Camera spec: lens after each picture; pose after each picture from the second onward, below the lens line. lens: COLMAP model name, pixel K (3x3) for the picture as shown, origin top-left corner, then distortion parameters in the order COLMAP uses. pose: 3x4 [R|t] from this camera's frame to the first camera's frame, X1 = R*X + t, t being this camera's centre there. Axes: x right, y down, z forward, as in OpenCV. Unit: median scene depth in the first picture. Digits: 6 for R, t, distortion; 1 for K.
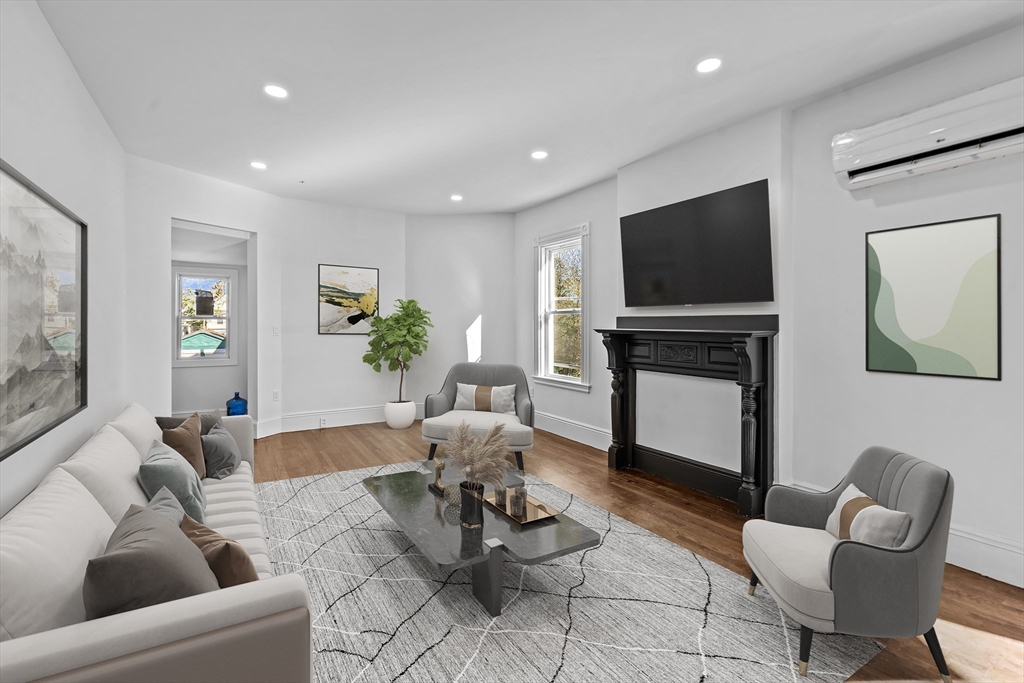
lens RADIAL K [[459.5, 0, 515.0], [0, 459.5, 317.4], [0, 0, 1]] dist [-0.001976, -0.000015]
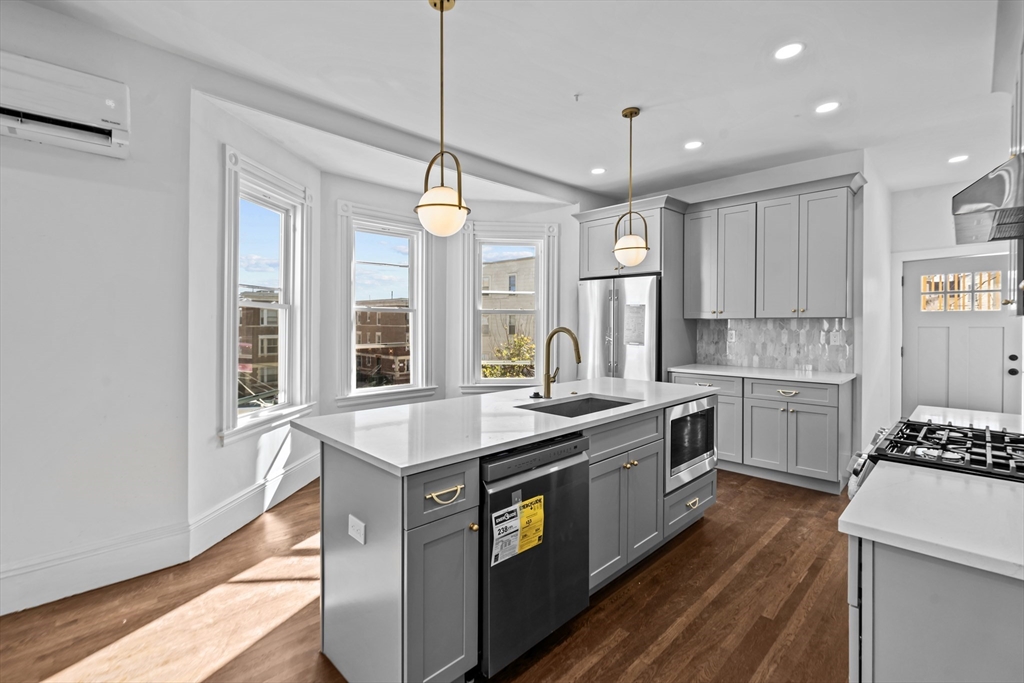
lens RADIAL K [[464.3, 0, 513.4], [0, 464.3, 328.3], [0, 0, 1]] dist [-0.003279, -0.000399]
pose [[-0.211636, -0.008532, 0.977311, -0.019402], [-0.012673, 0.999902, 0.005985, 0.001381], [-0.977266, -0.011118, -0.211723, 0.129539]]
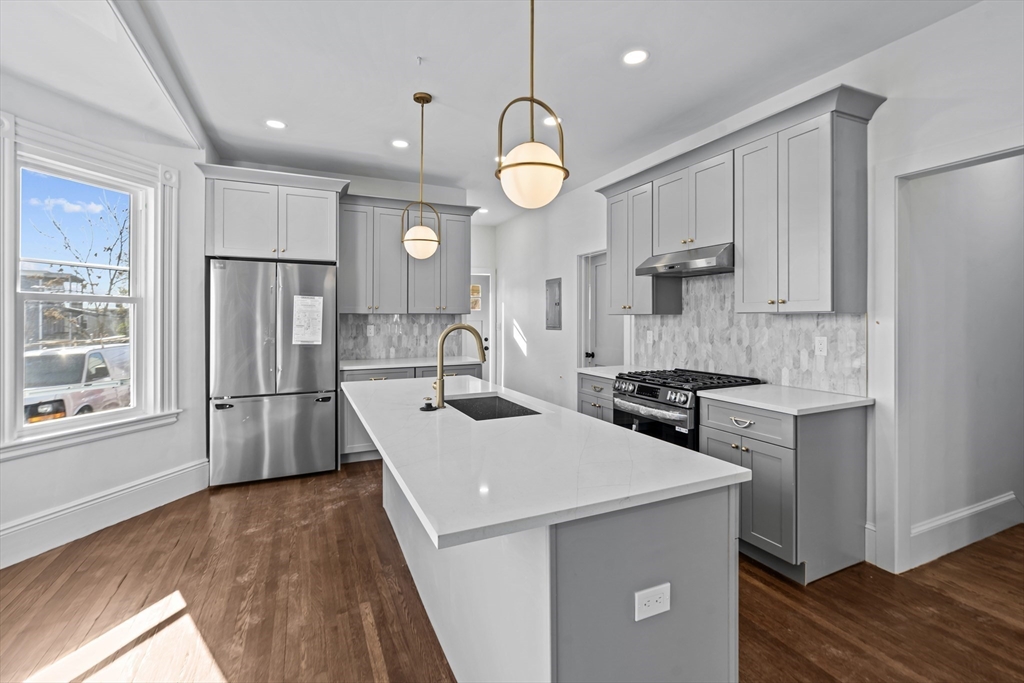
lens RADIAL K [[463.9, 0, 512.1], [0, 463.9, 318.2], [0, 0, 1]] dist [-0.002378, 0.000072]
pose [[-0.990478, 0.000637, 0.137673, 0.385106], [-0.001038, 0.999926, -0.012093, 0.002569], [-0.137671, -0.012121, -0.990404, 0.433035]]
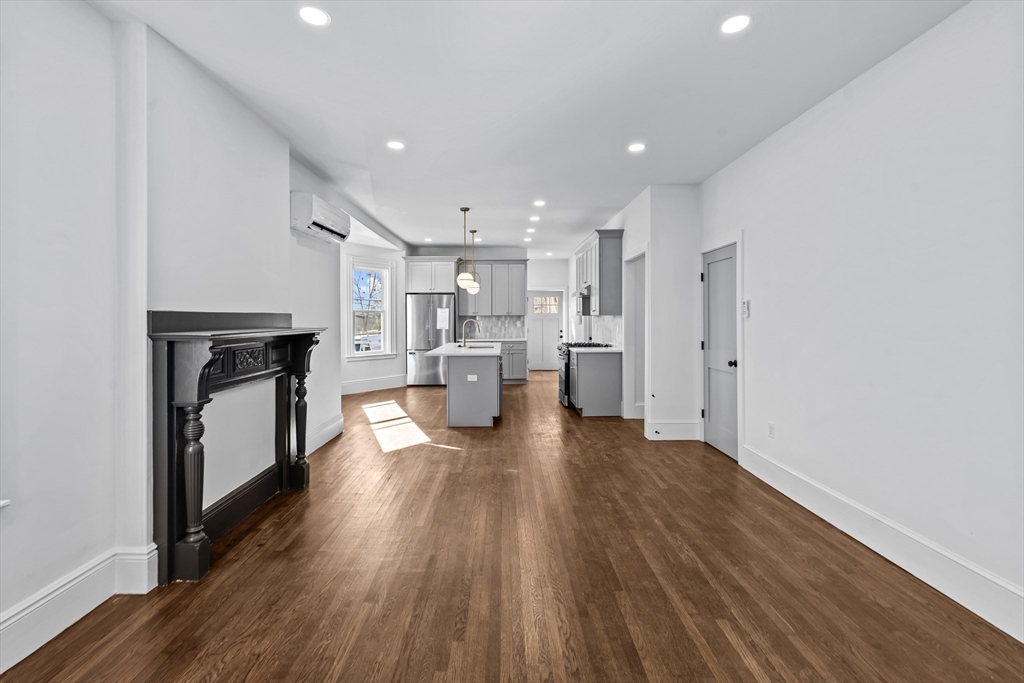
lens RADIAL K [[461.0, 0, 508.2], [0, 461.0, 328.5], [0, 0, 1]] dist [-0.000368, 0.000366]
pose [[-0.847632, -0.009994, 0.530491, -0.355987], [-0.003760, 0.999911, 0.012829, 0.010906], [-0.530572, 0.008880, -0.847594, 1.115342]]
